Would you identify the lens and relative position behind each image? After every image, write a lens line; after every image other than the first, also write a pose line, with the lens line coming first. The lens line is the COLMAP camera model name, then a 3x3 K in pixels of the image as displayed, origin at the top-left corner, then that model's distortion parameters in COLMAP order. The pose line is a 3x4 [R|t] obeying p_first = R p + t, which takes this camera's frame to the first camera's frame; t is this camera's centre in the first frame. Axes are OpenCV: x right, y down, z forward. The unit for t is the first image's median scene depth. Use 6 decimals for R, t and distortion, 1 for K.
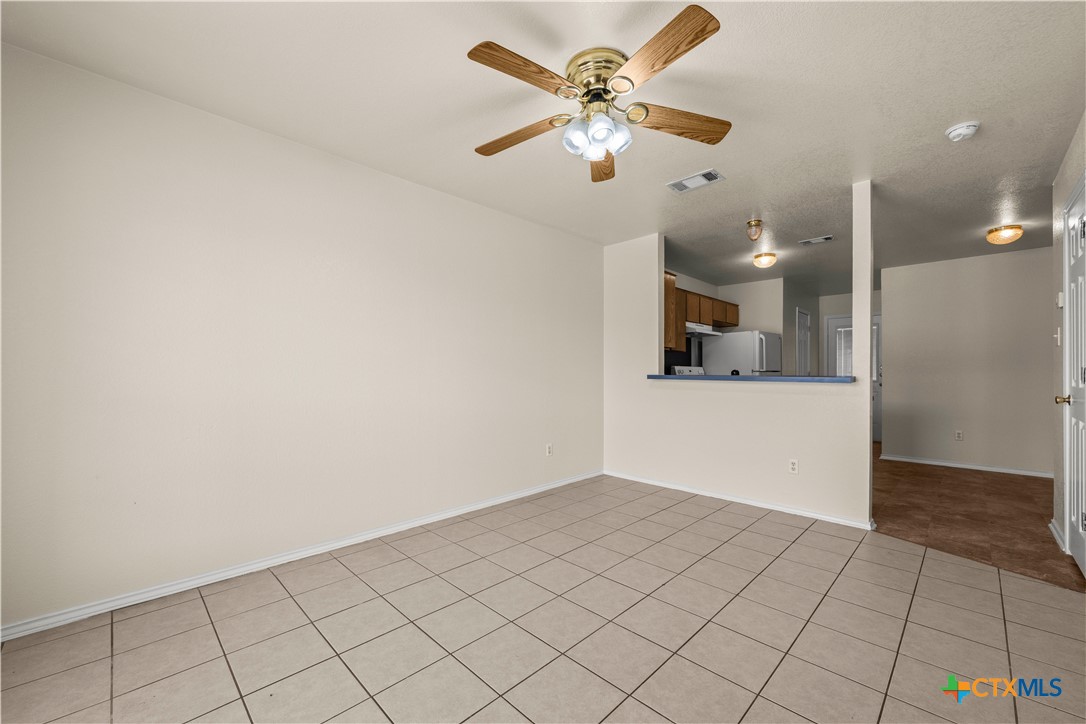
lens RADIAL K [[430.4, 0, 547.7], [0, 430.4, 372.7], [0, 0, 1]] dist [0.000597, -0.000466]
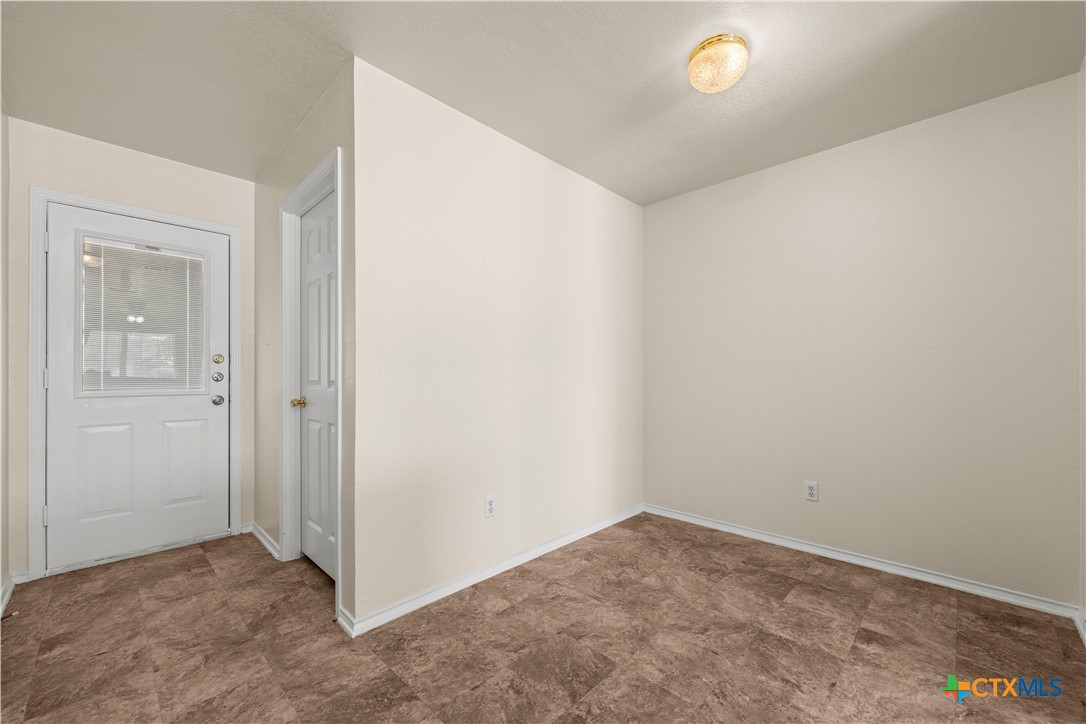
lens RADIAL K [[430.4, 0, 552.7], [0, 430.4, 371.3], [0, 0, 1]] dist [0.000597, -0.000466]
pose [[-0.017414, 0.004594, 0.999838, 0.745627], [-0.000420, 0.999989, -0.004602, 0.002210], [-0.999848, -0.000500, -0.017412, 1.437078]]
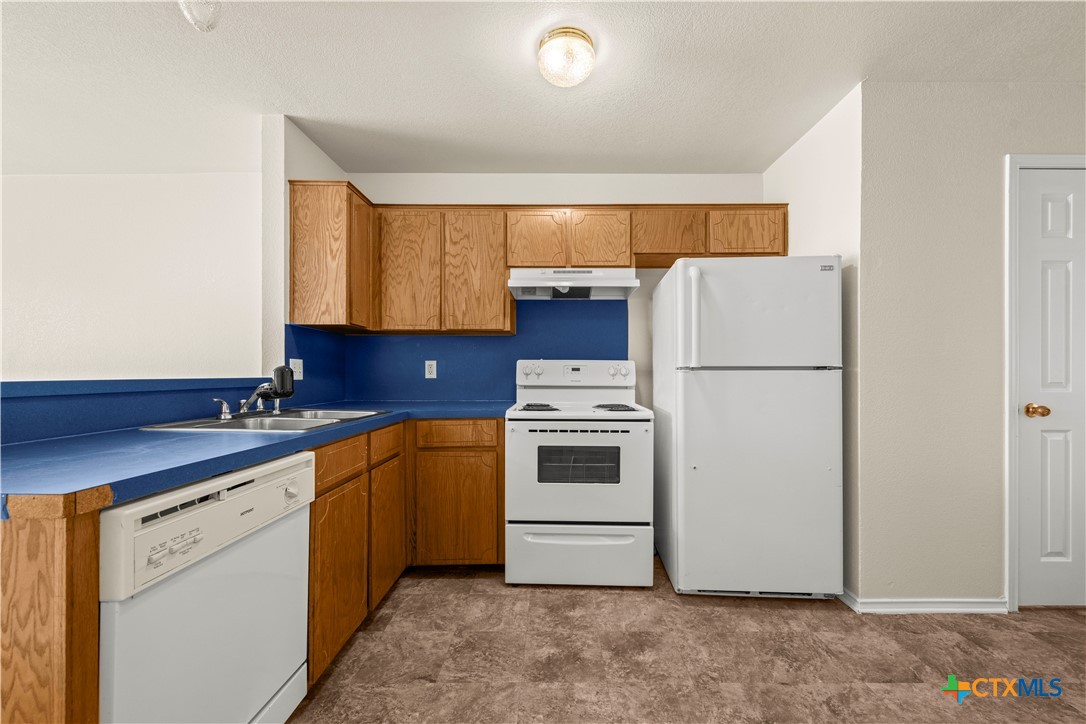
lens RADIAL K [[430.4, 0, 551.4], [0, 430.4, 374.4], [0, 0, 1]] dist [0.000597, -0.000466]
pose [[0.699758, -0.000905, -0.714379, 1.133296], [0.001353, 0.999999, 0.000059, 0.002546], [0.714378, -0.001008, 0.699759, 1.111798]]
